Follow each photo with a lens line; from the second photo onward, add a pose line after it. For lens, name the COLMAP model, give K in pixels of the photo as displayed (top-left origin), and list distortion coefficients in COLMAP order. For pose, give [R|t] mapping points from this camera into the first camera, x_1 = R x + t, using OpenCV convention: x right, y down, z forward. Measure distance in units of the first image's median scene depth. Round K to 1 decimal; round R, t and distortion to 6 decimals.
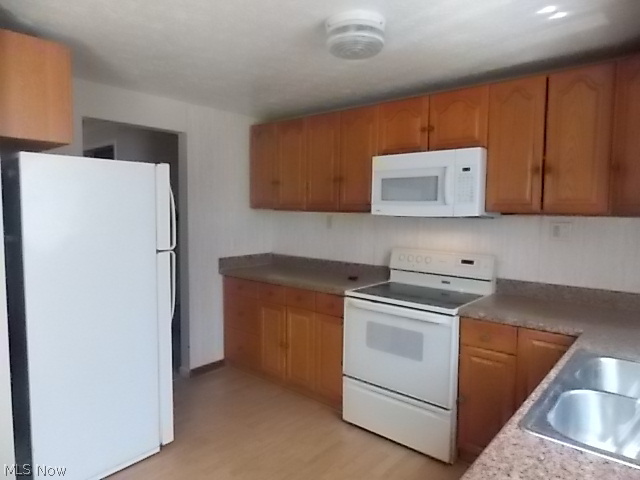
lens RADIAL K [[423.9, 0, 319.7], [0, 423.9, 238.8], [0, 0, 1]] dist [0.000091, -0.002217]
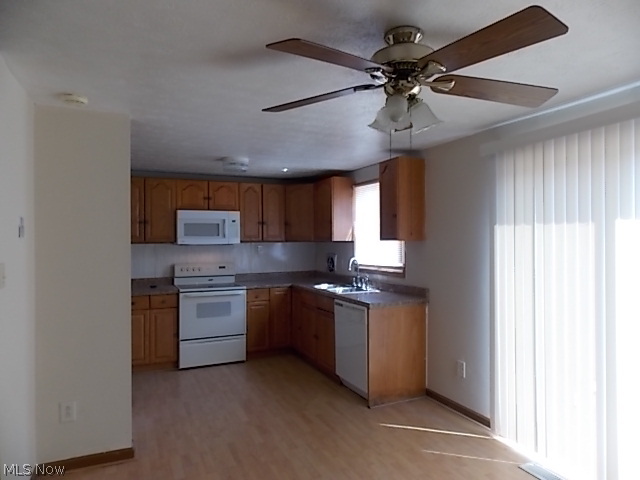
lens RADIAL K [[423.9, 0, 319.3], [0, 423.9, 237.9], [0, 0, 1]] dist [0.000091, -0.002217]
pose [[0.426794, -0.010169, 0.904292, -1.258016], [0.076128, 0.996792, -0.024721, 0.001934], [-0.901139, 0.079393, 0.426199, -0.244696]]
